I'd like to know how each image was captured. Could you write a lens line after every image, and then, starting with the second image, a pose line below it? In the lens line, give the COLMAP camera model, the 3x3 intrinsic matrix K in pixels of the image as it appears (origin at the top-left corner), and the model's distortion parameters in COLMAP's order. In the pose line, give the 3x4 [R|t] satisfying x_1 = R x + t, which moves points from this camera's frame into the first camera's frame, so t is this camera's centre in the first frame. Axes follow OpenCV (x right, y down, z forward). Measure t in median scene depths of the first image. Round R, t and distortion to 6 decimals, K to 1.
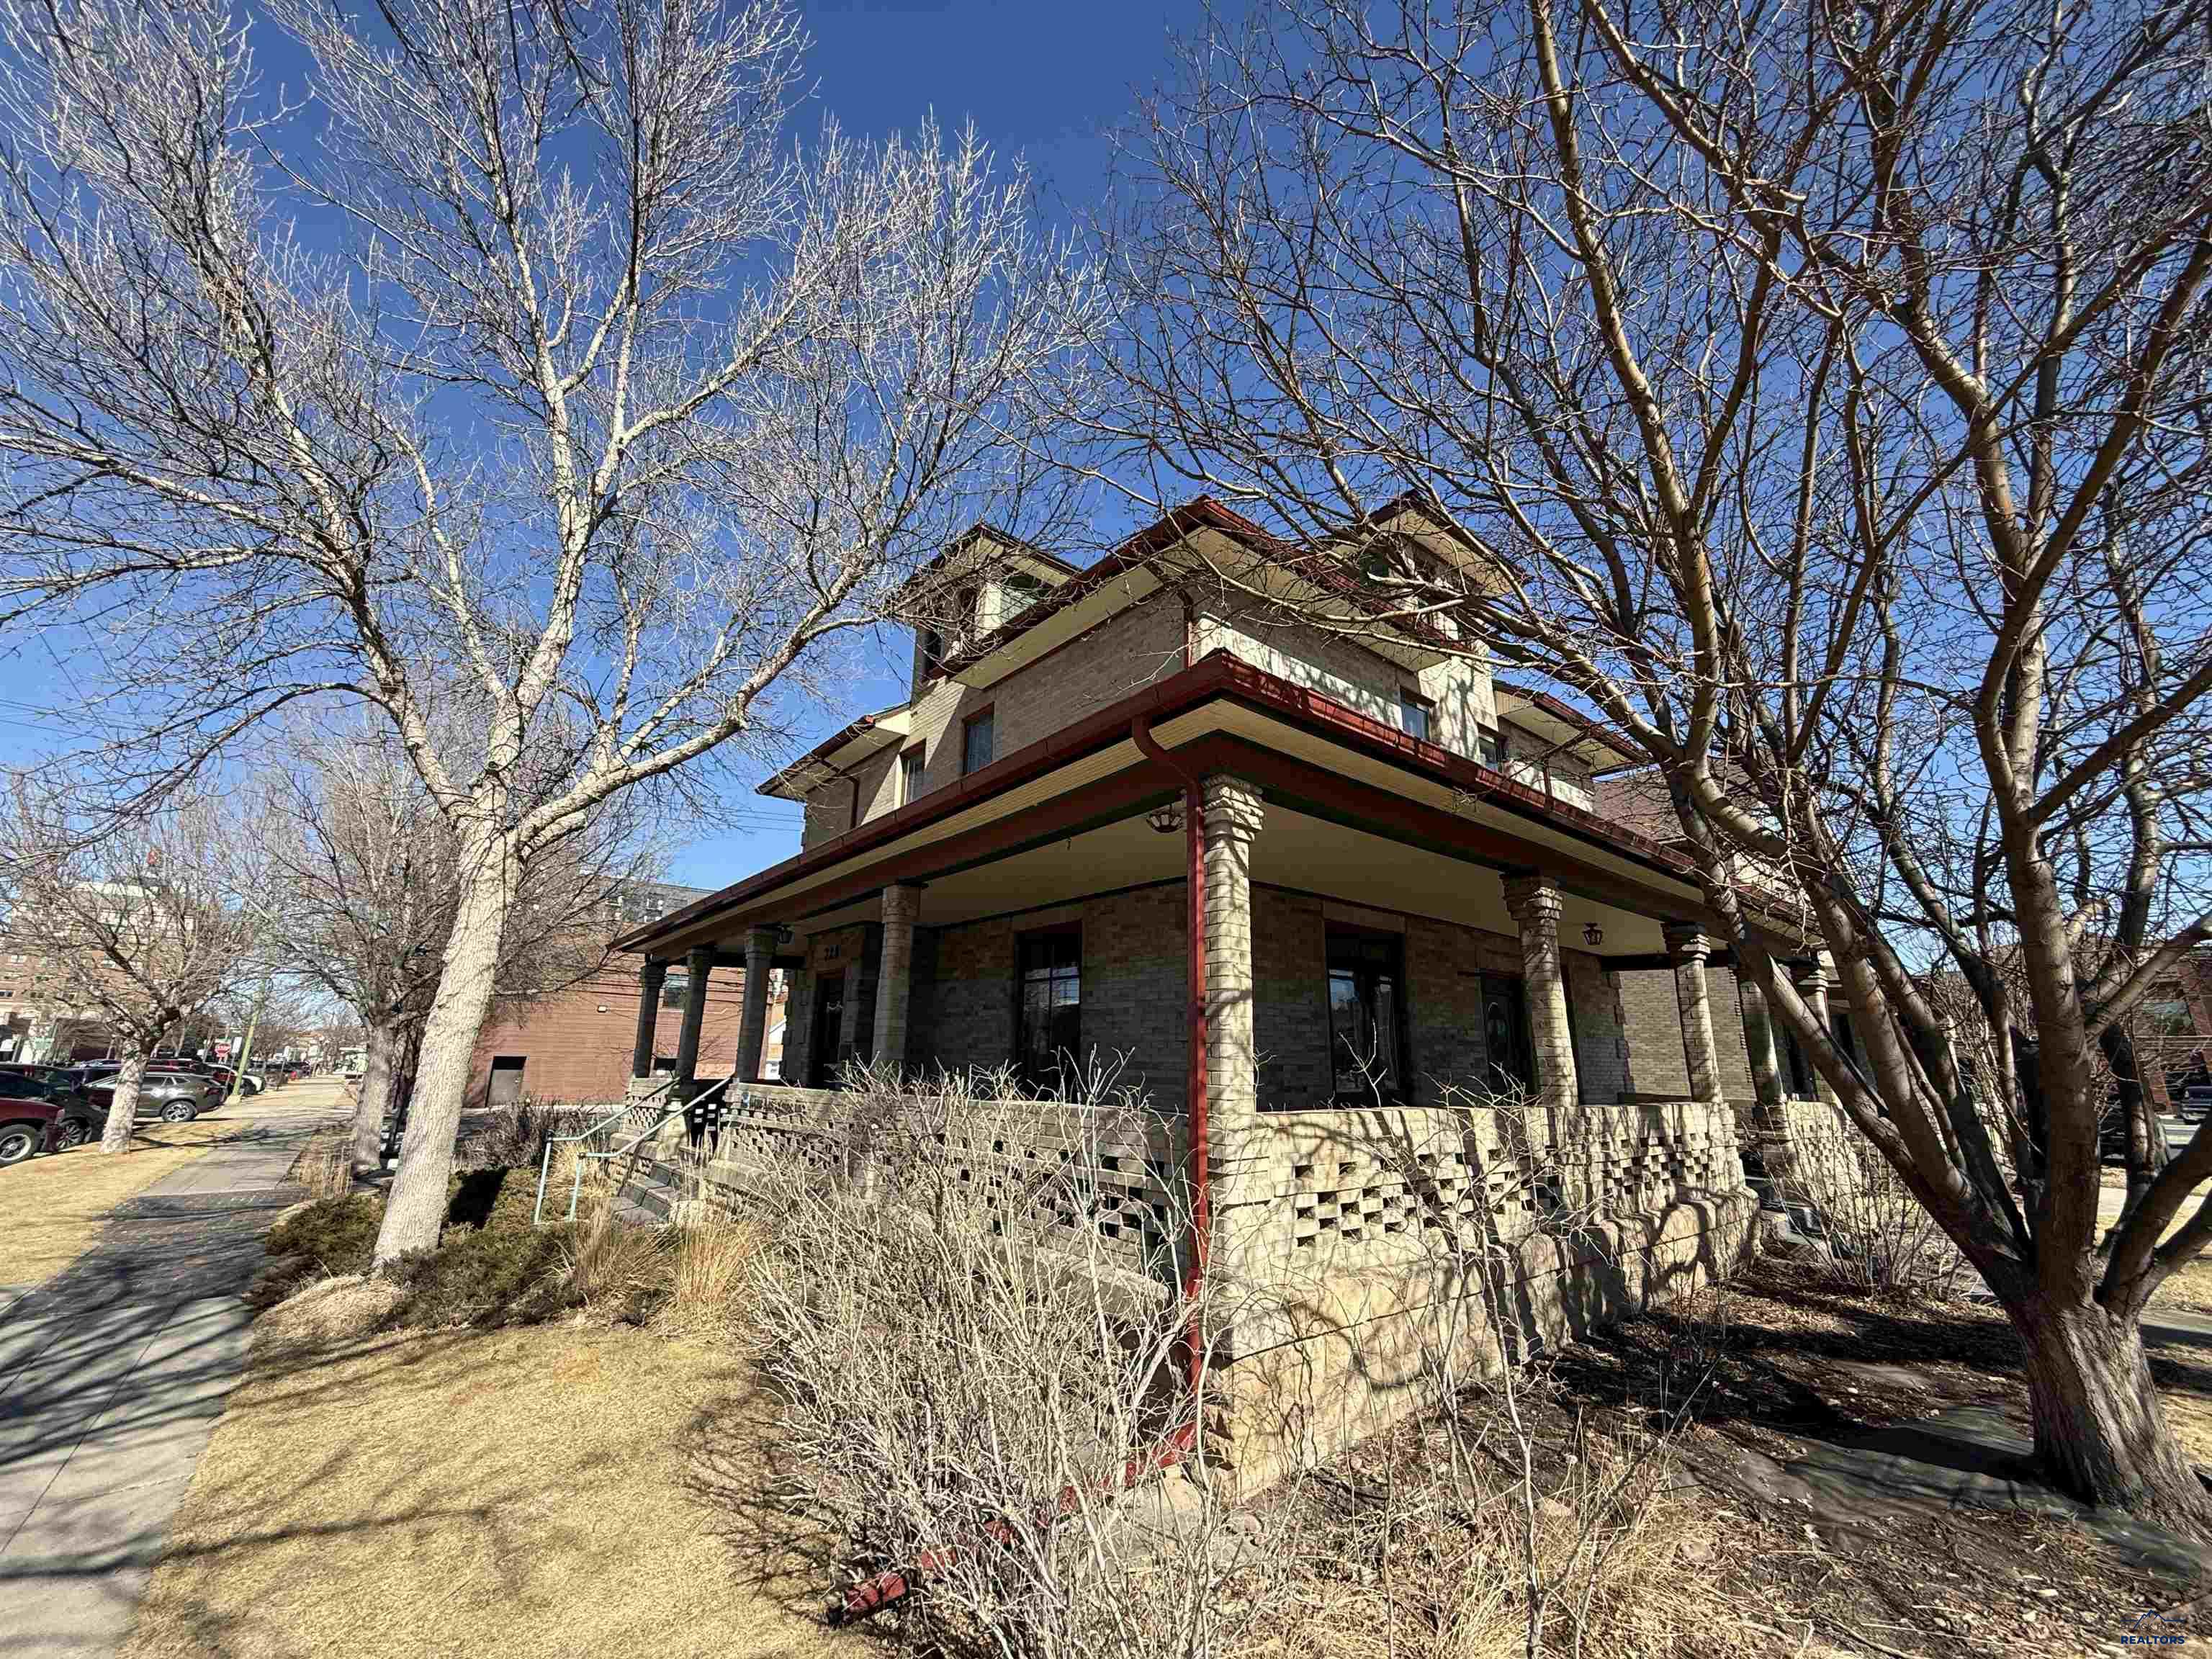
lens RADIAL K [[878.6, 0, 1100.3], [0, 878.6, 823.8], [0, 0, 1]] dist [-0.000899, 0.000007]
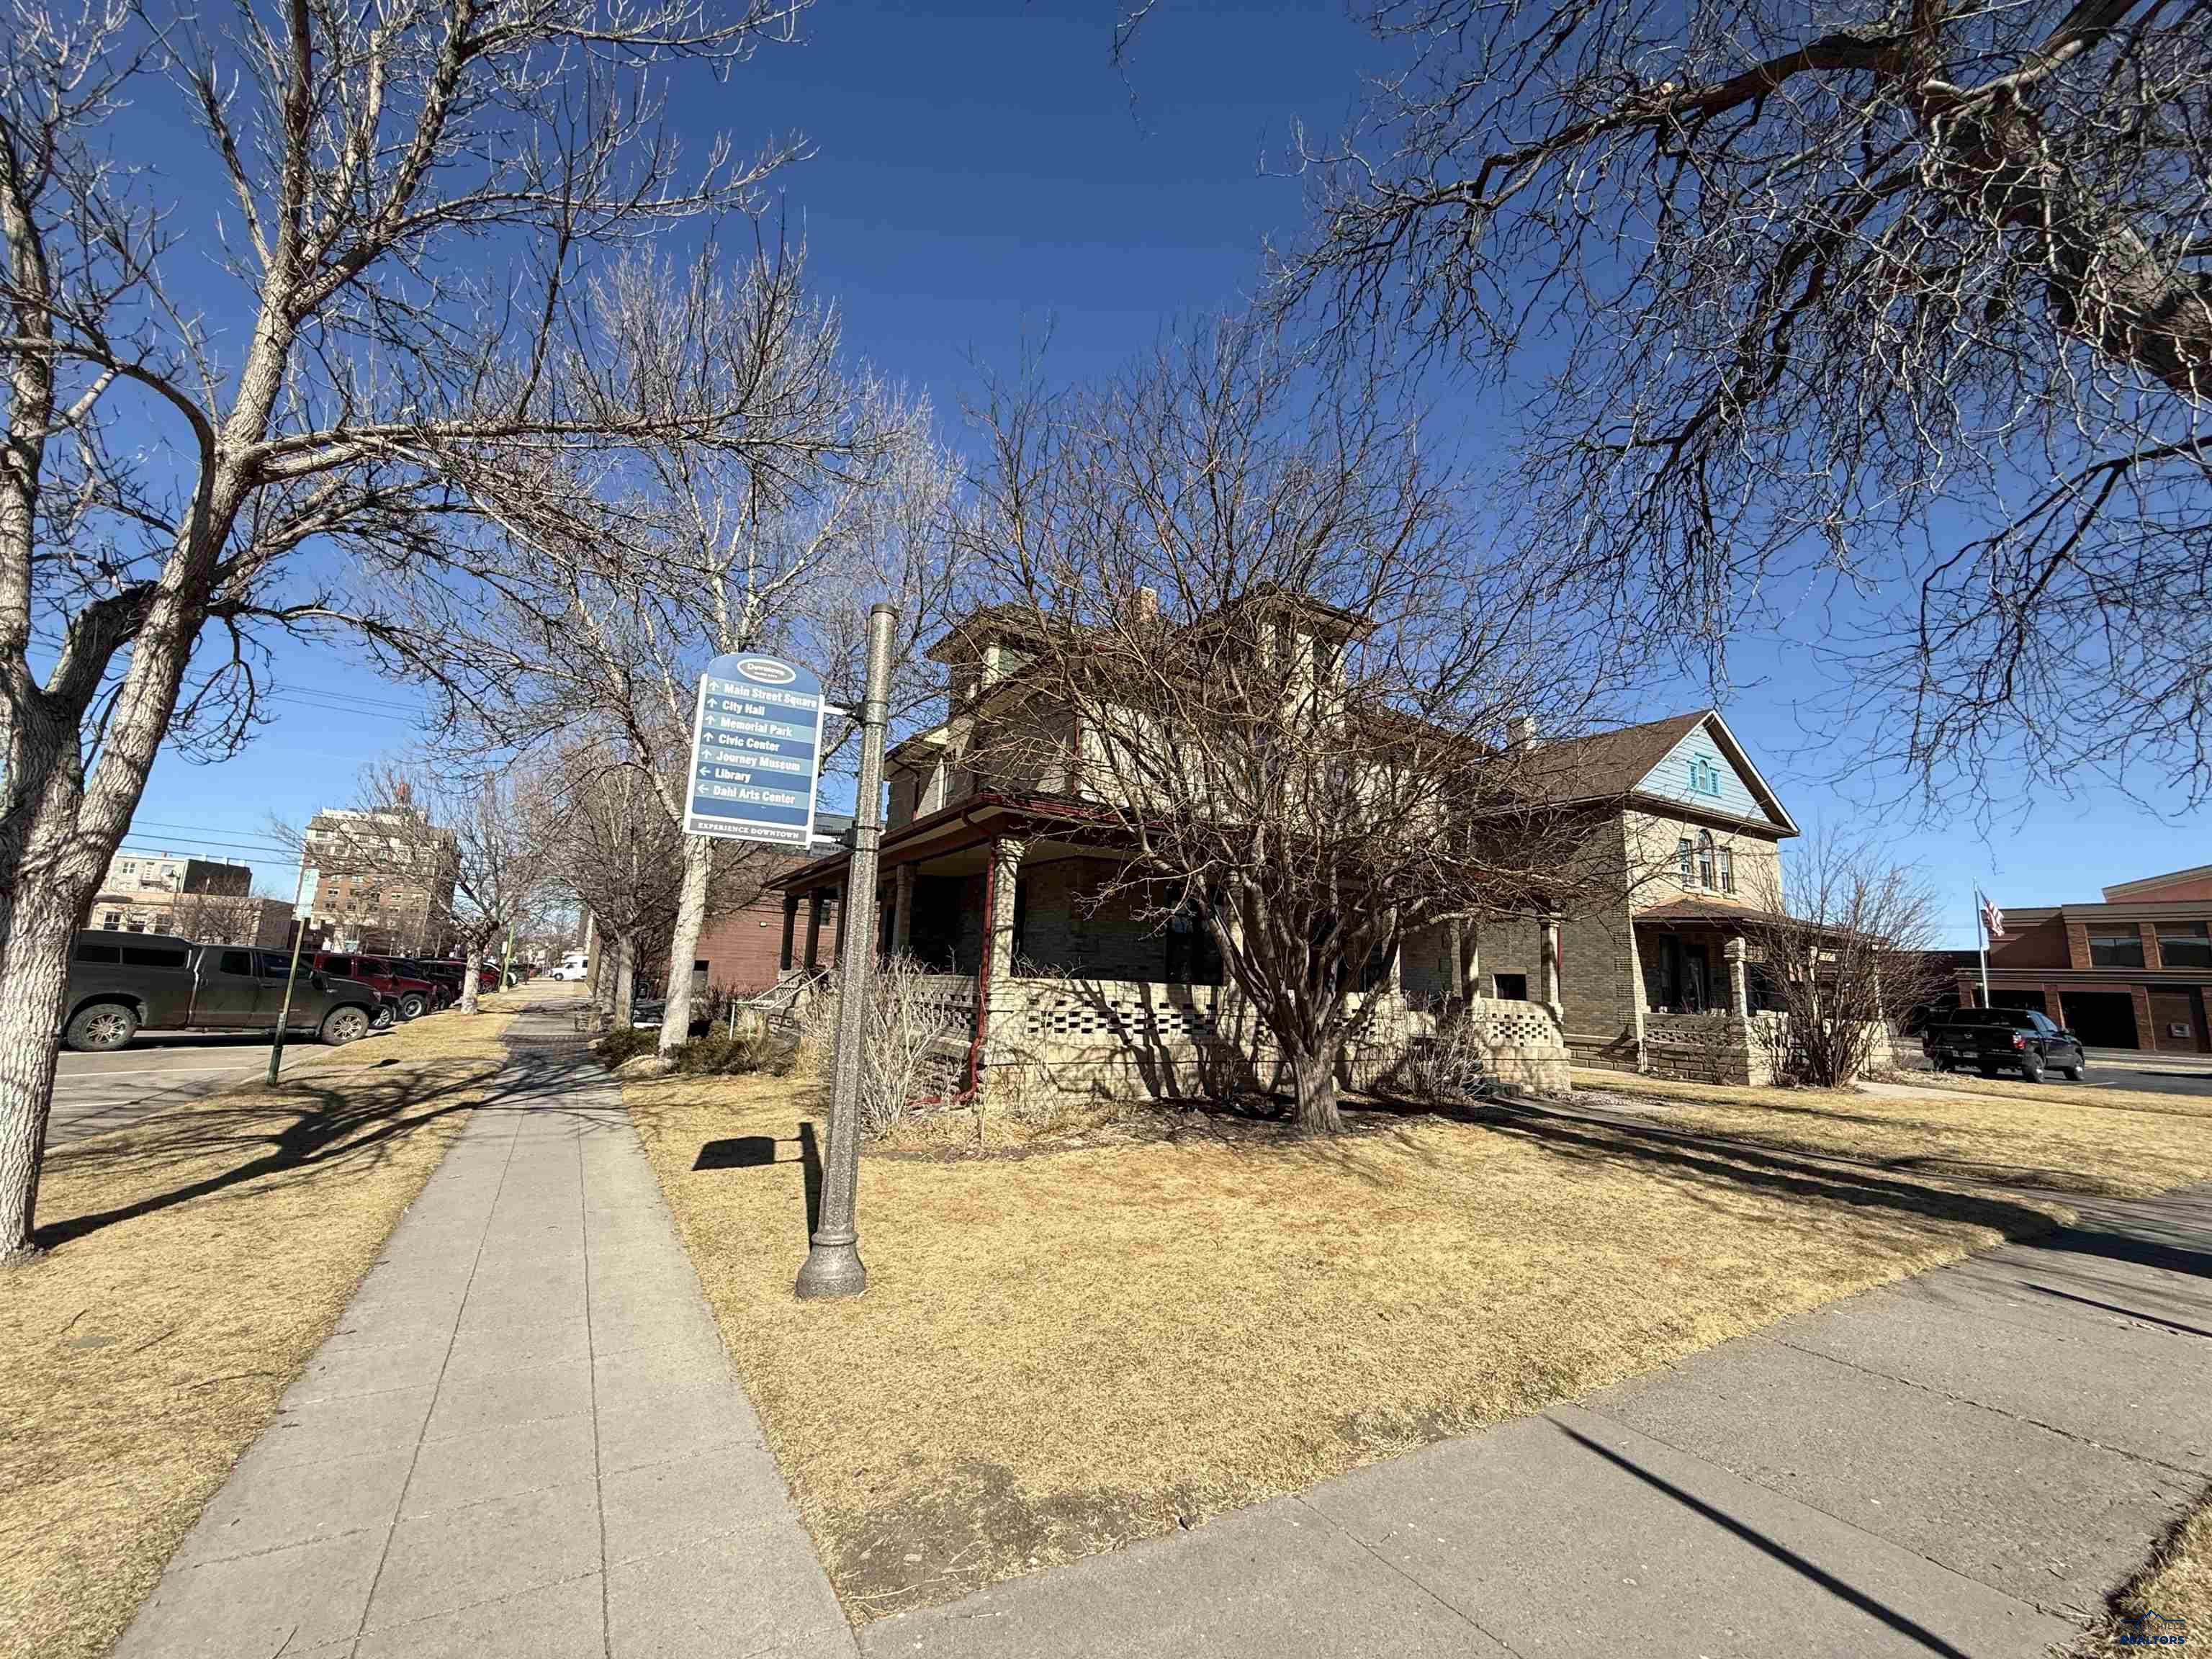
lens RADIAL K [[878.6, 0, 1098.5], [0, 878.6, 820.3], [0, 0, 1]] dist [-0.000899, 0.000007]
pose [[0.989169, -0.003315, -0.146742, 0.642148], [0.015764, 0.996362, 0.083755, -0.246794], [0.145930, -0.085161, 0.985623, -1.084289]]
